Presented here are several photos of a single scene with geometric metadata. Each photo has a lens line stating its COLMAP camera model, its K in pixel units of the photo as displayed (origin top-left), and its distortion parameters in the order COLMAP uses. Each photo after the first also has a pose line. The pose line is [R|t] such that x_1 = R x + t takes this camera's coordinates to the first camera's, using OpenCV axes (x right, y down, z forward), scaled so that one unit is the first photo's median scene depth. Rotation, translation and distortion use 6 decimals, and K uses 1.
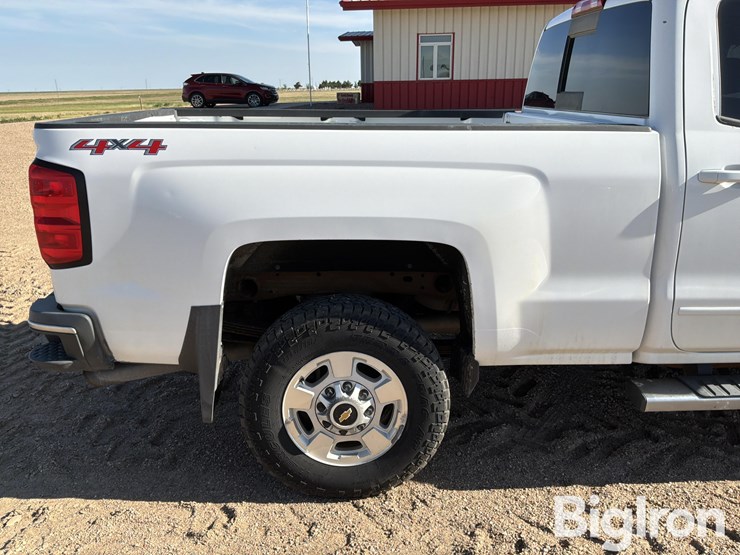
lens RADIAL K [[625.9, 0, 369.7], [0, 625.9, 278.6], [0, 0, 1]] dist [0.098110, -0.206934]
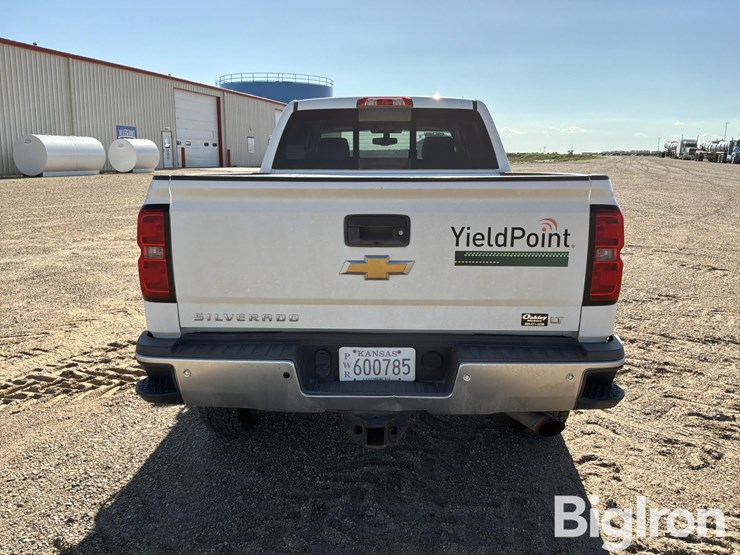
lens RADIAL K [[625.9, 0, 367.2], [0, 625.9, 272.3], [0, 0, 1]] dist [0.098110, -0.206934]
pose [[0.069448, -0.169298, 0.983115, -1.513292], [0.286936, 0.947239, 0.142851, -0.329130], [-0.955429, 0.272170, 0.114361, 1.189351]]
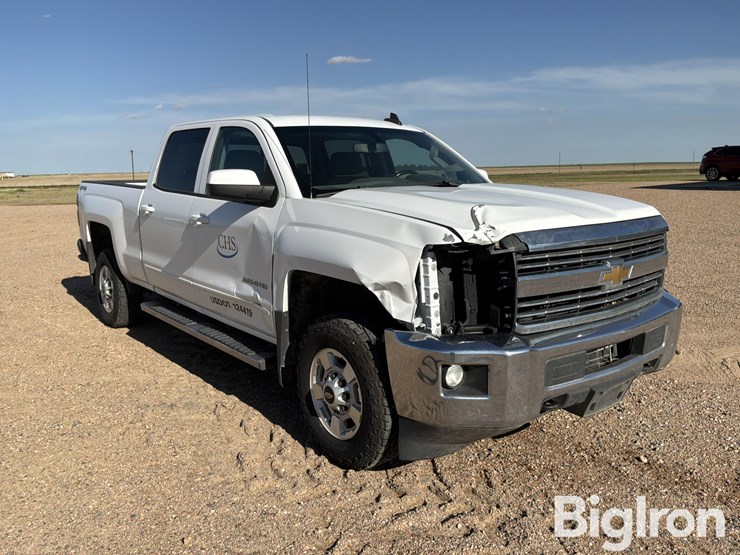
lens RADIAL K [[625.9, 0, 367.0], [0, 625.9, 277.9], [0, 0, 1]] dist [0.098110, -0.206934]
pose [[0.595798, 0.142264, -0.790434, 2.694134], [-0.225972, 0.974121, 0.004995, -0.098750], [0.770689, 0.175640, 0.612526, 0.212538]]
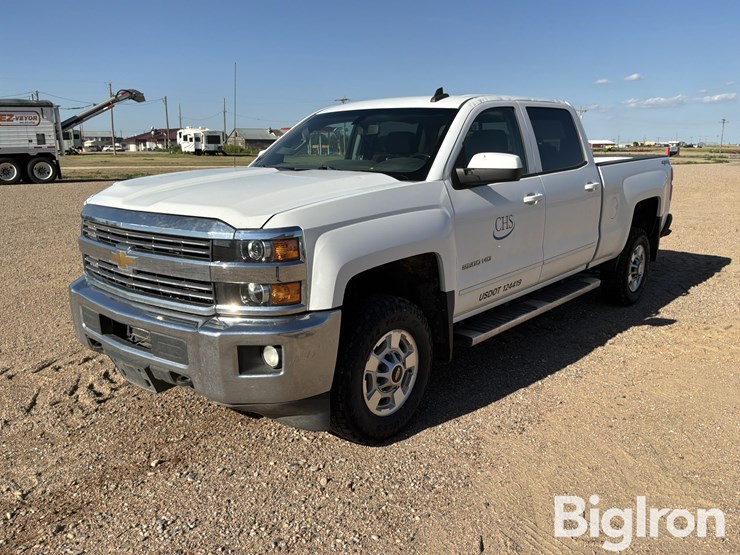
lens RADIAL K [[625.9, 0, 374.4], [0, 625.9, 274.3], [0, 0, 1]] dist [0.098110, -0.206934]
pose [[-0.676096, 0.164776, -0.718152, 2.592369], [-0.202481, 0.895598, 0.396113, -0.819262], [0.708446, 0.413223, -0.572146, 2.529117]]
